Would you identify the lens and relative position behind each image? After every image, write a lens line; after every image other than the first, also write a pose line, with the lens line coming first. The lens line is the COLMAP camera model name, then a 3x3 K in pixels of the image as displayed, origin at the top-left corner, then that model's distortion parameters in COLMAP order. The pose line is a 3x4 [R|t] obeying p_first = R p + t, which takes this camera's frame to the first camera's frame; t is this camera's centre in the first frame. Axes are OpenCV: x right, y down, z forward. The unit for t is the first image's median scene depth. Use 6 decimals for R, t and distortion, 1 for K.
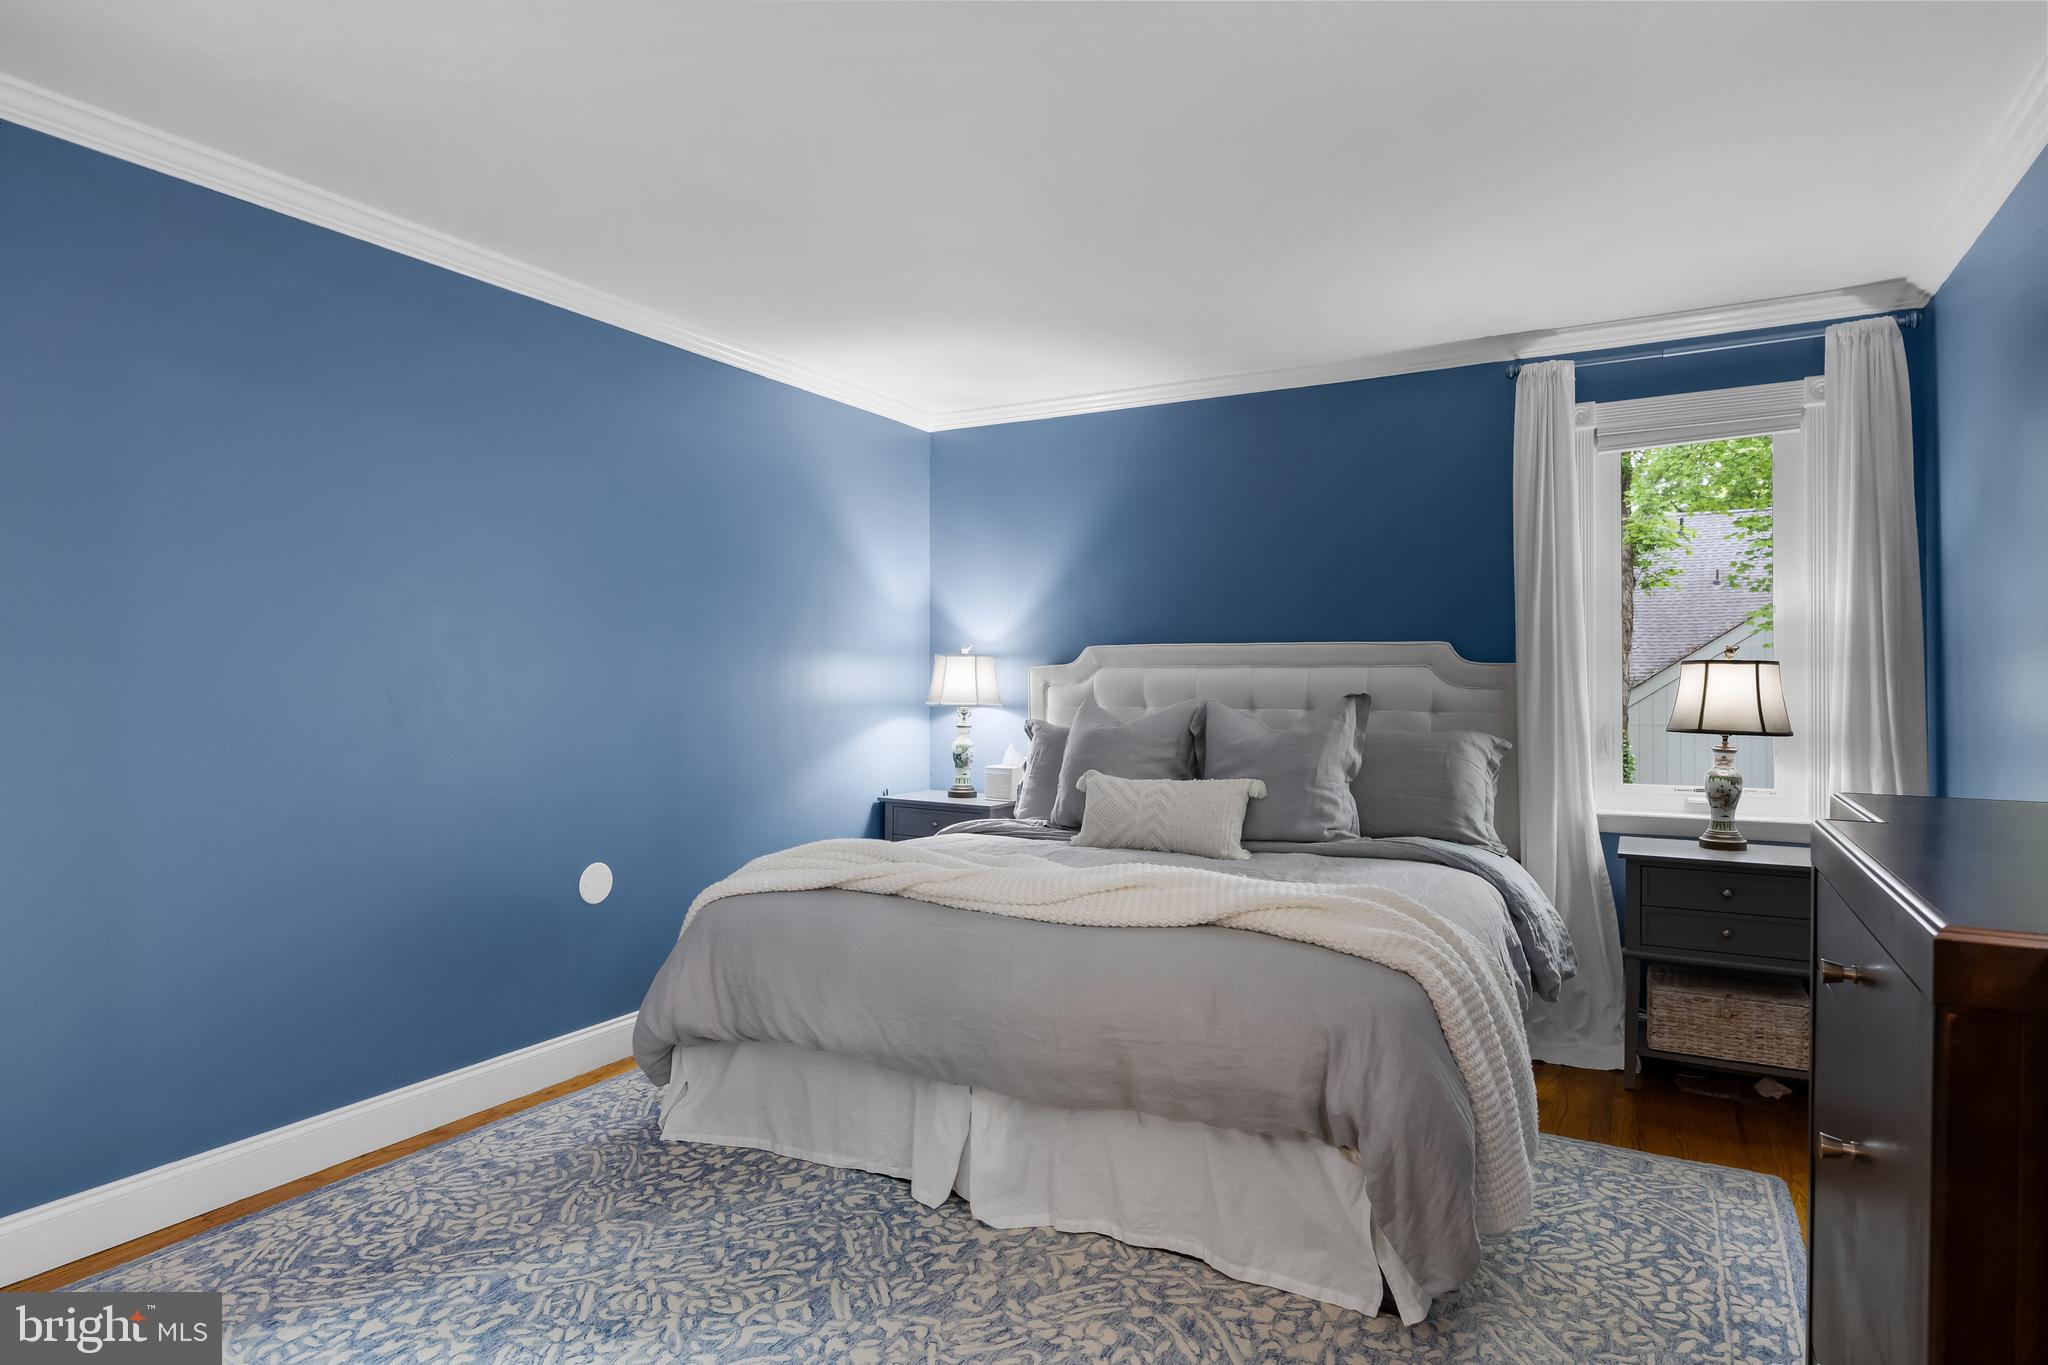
lens RADIAL K [[1142.4, 0, 1022.7], [0, 1142.4, 673.9], [0, 0, 1]] dist [-0.003443, -0.001911]
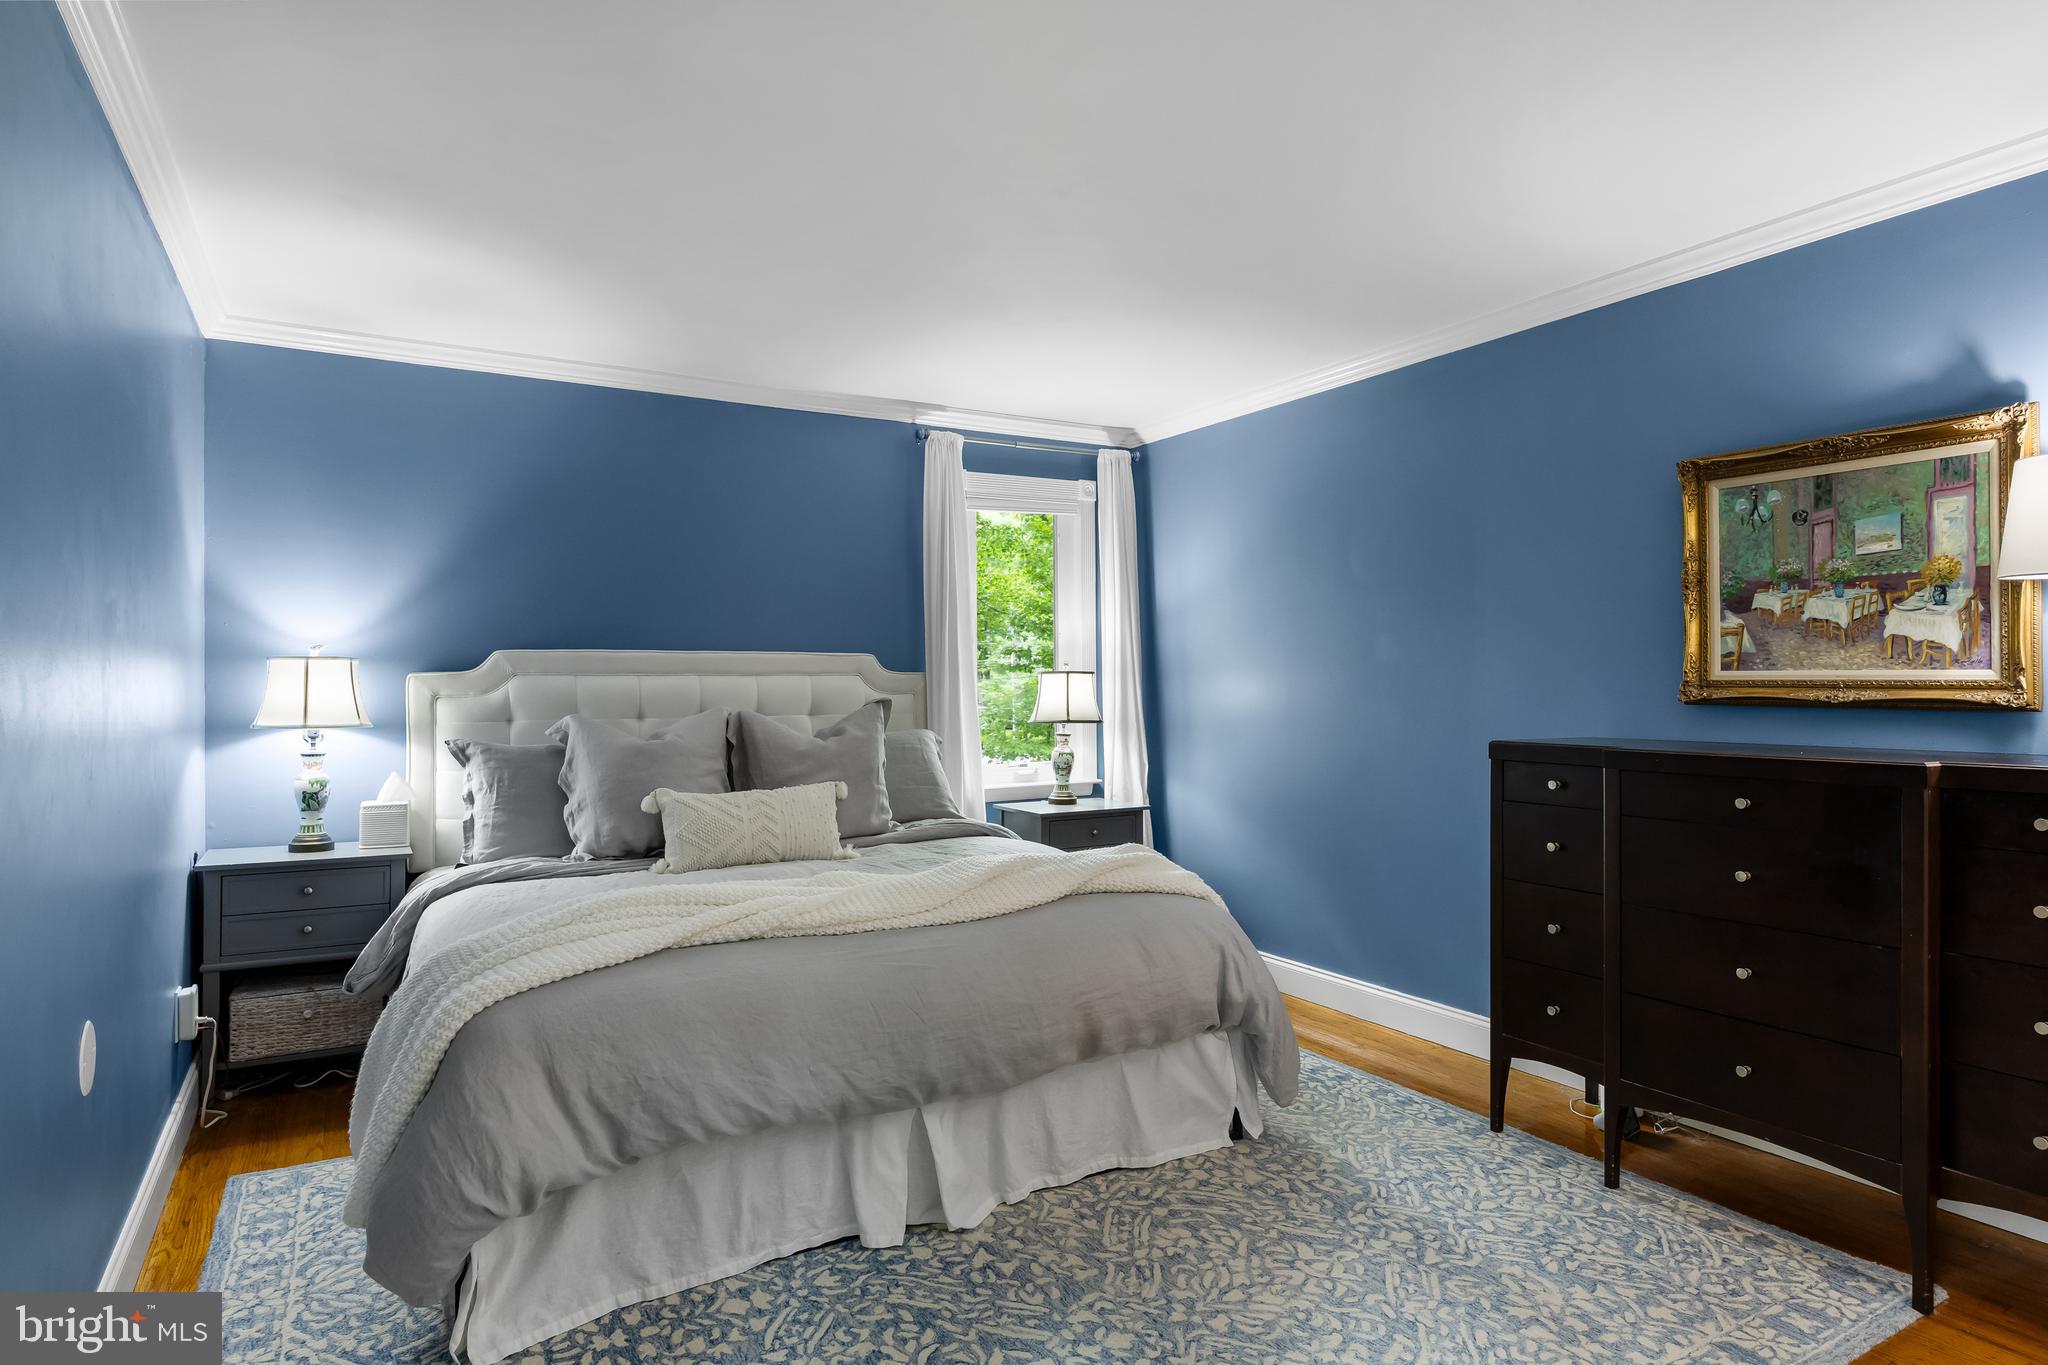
lens RADIAL K [[1142.4, 0, 1019.1], [0, 1142.4, 679.5], [0, 0, 1]] dist [-0.003443, -0.001911]
pose [[0.505623, -0.001277, 0.862754, -0.673482], [0.003525, 0.999994, -0.000585, -0.000905], [-0.862748, 0.003337, 0.505624, 0.345636]]
